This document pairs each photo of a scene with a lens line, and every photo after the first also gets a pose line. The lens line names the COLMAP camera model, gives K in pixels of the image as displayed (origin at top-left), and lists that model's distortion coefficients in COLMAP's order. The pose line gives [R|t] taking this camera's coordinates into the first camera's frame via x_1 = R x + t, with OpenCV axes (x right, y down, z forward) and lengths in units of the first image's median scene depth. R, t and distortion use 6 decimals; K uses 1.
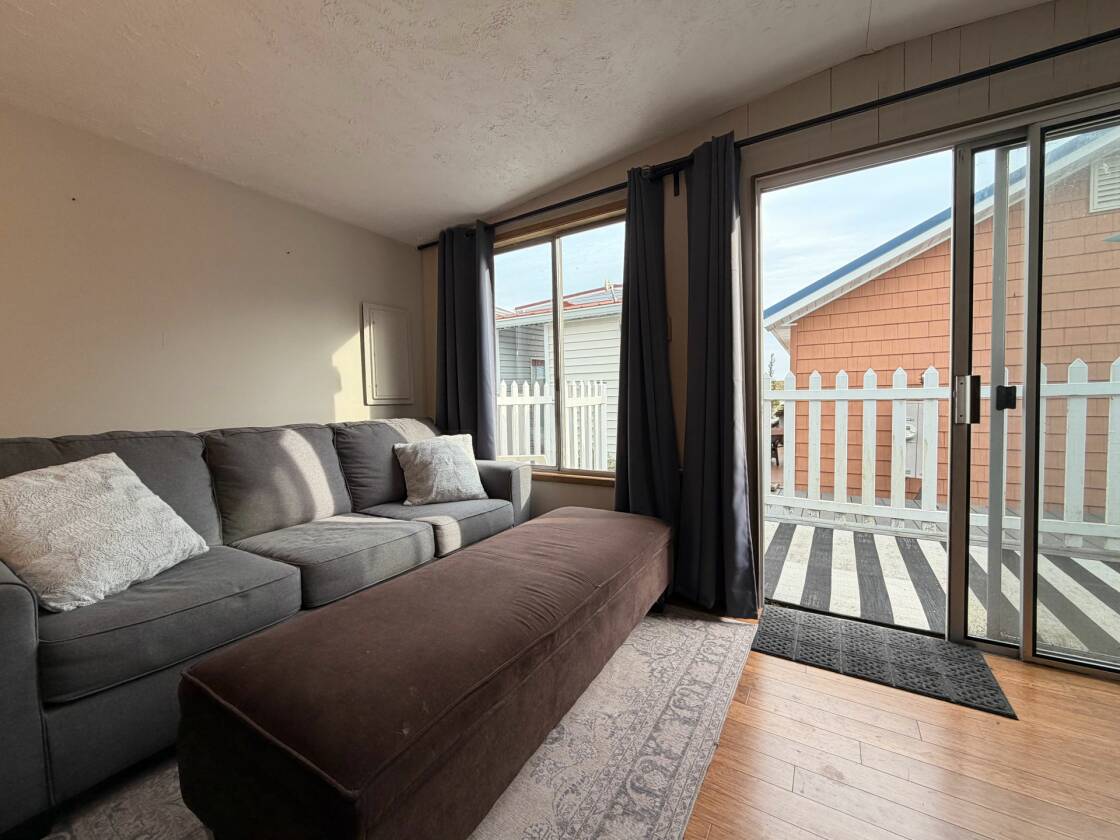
lens RADIAL K [[445.0, 0, 553.7], [0, 445.0, 419.6], [0, 0, 1]] dist [0.000738, -0.000242]
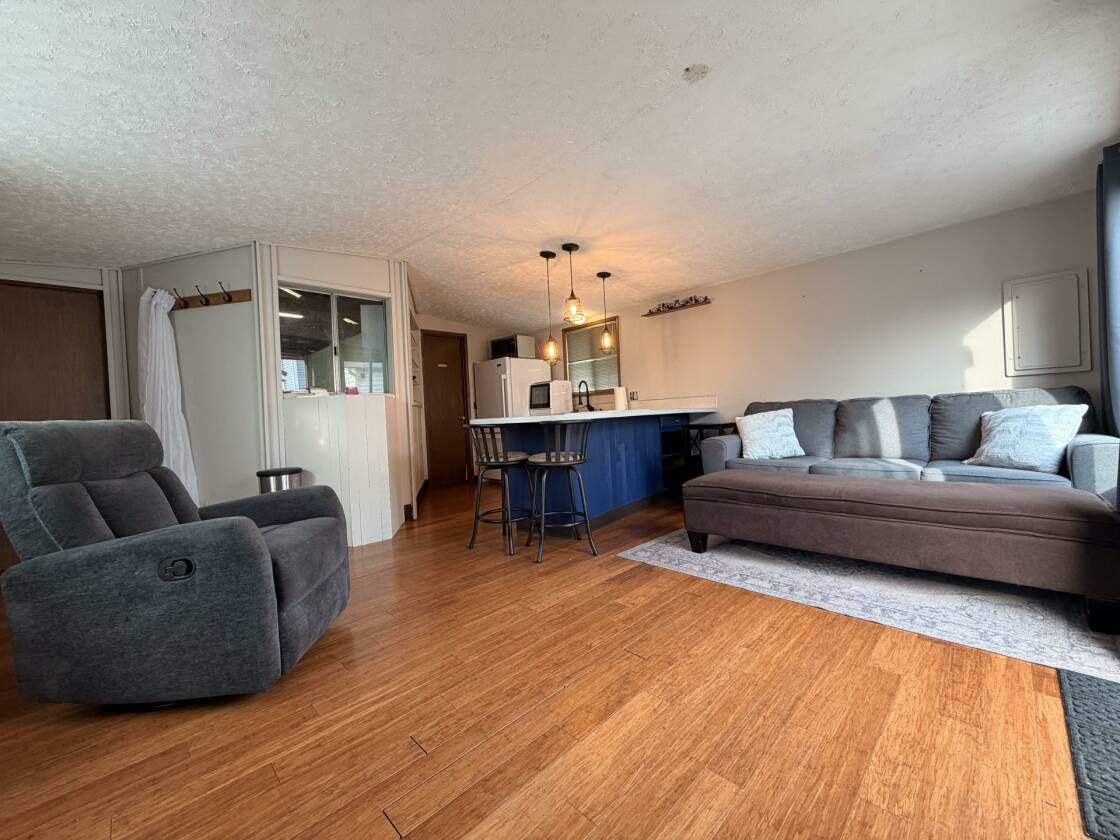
lens RADIAL K [[445.0, 0, 555.1], [0, 445.0, 420.7], [0, 0, 1]] dist [0.000738, -0.000242]
pose [[-0.234158, 0.045105, -0.971152, 1.367695], [0.015070, 0.998972, 0.042764, 0.017733], [0.972082, -0.004621, -0.234597, 0.293940]]
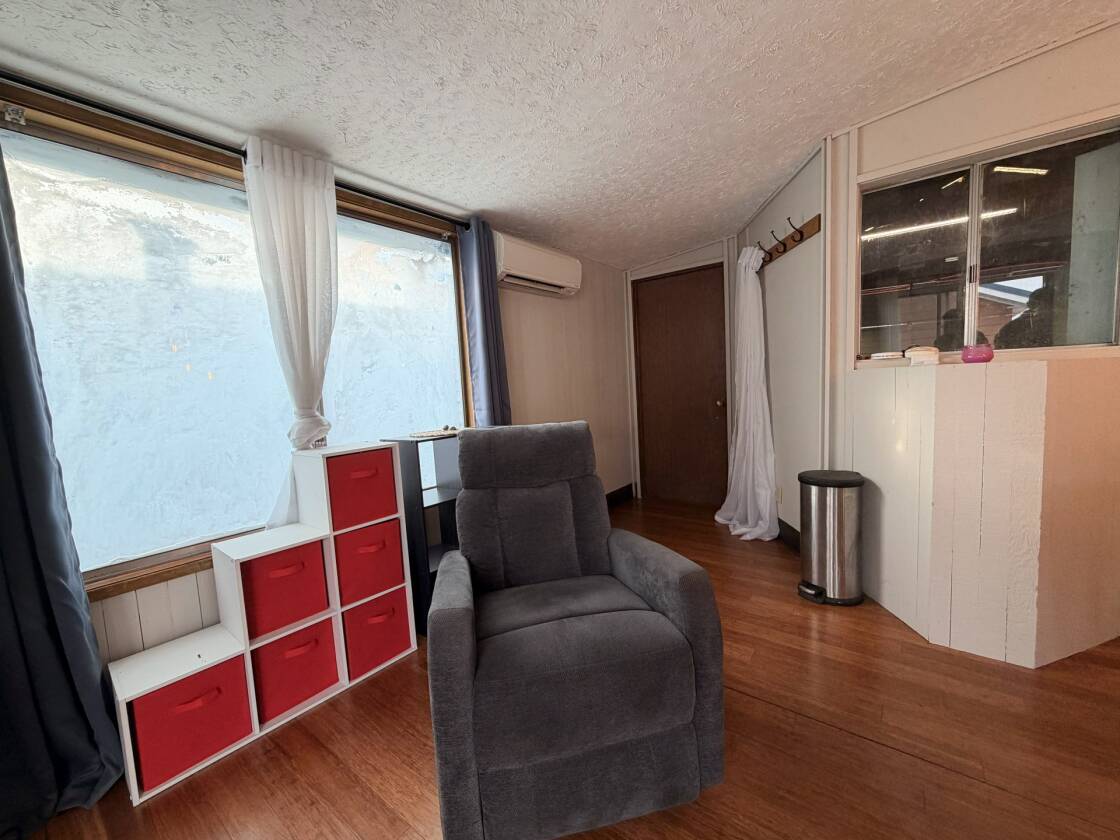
lens RADIAL K [[445.0, 0, 554.9], [0, 445.0, 419.8], [0, 0, 1]] dist [0.000738, -0.000242]
pose [[-0.991859, 0.063303, 0.110495, 0.534413], [0.076495, 0.989876, 0.119554, -0.082154], [-0.101808, 0.127033, -0.986660, 0.084778]]
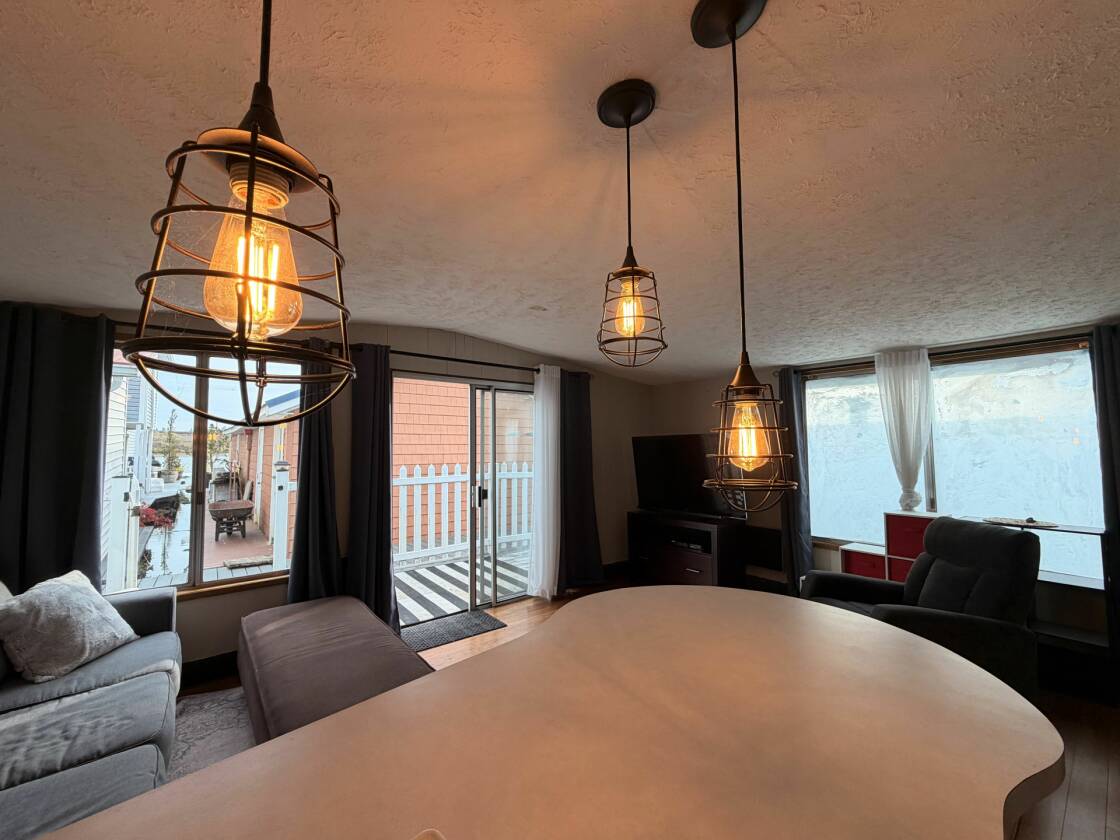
lens RADIAL K [[445.0, 0, 554.4], [0, 445.0, 419.7], [0, 0, 1]] dist [0.000738, -0.000242]
pose [[0.343954, 0.072199, 0.936207, -1.006470], [0.040254, 0.994989, -0.091521, -0.195652], [-0.938123, 0.069165, 0.339324, -0.153258]]
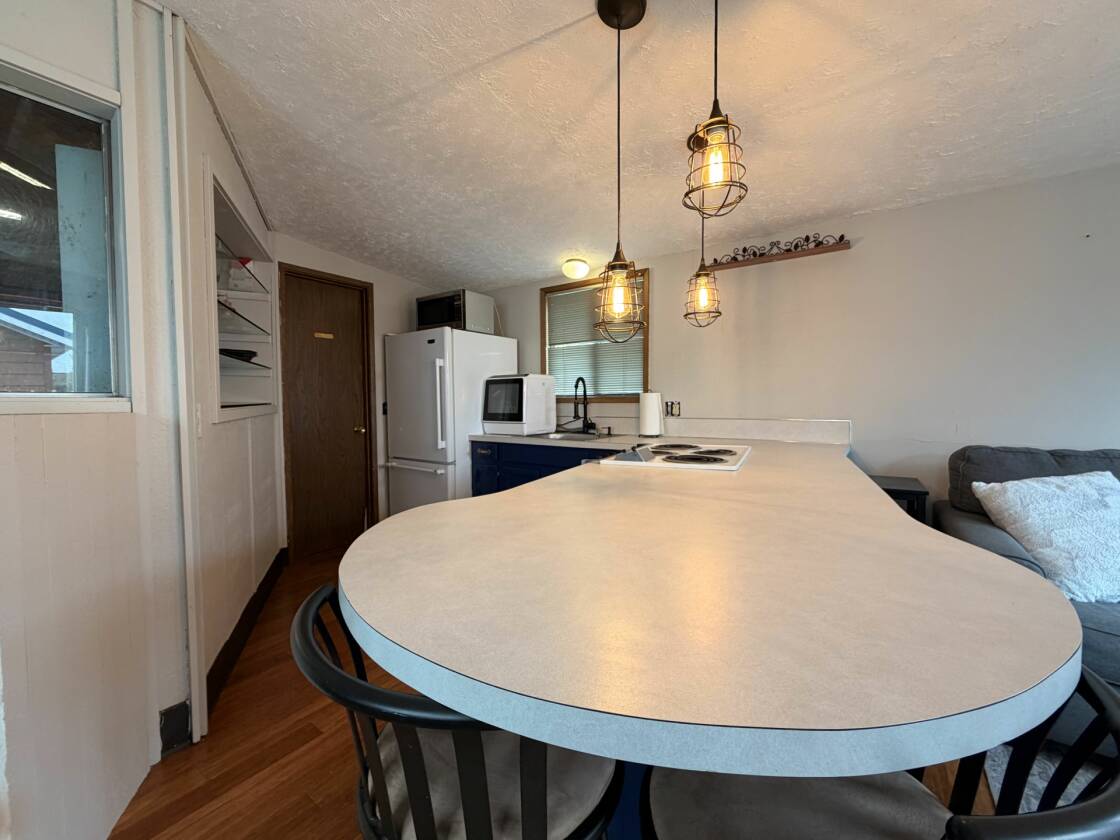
lens RADIAL K [[445.0, 0, 553.6], [0, 445.0, 419.5], [0, 0, 1]] dist [0.000738, -0.000242]
pose [[-0.059844, 0.063185, -0.996206, 0.127972], [-0.030950, 0.997397, 0.065120, -0.067352], [0.997728, 0.034730, -0.057733, -0.234353]]
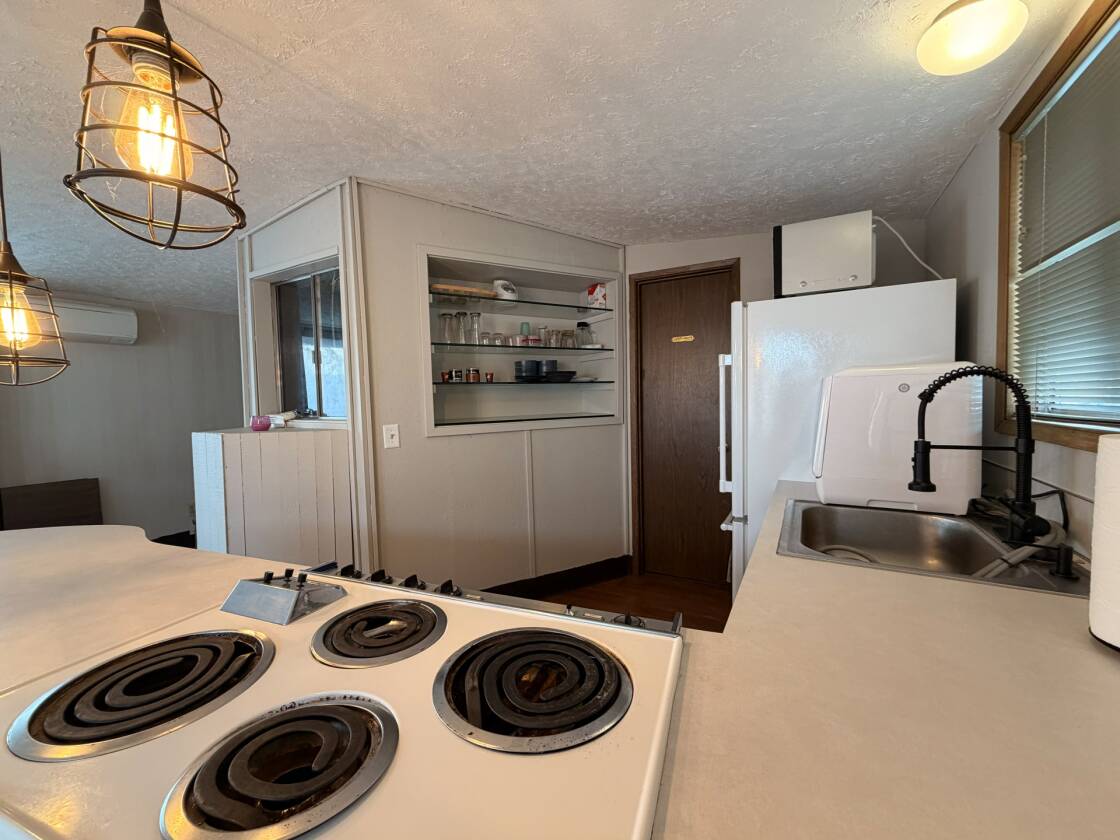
lens RADIAL K [[445.0, 0, 562.7], [0, 445.0, 424.2], [0, 0, 1]] dist [0.000738, -0.000242]
pose [[-0.996588, 0.048866, -0.066512, -1.084496], [0.042320, 0.994433, 0.096497, -0.128140], [0.070857, 0.093353, -0.993108, 0.311422]]
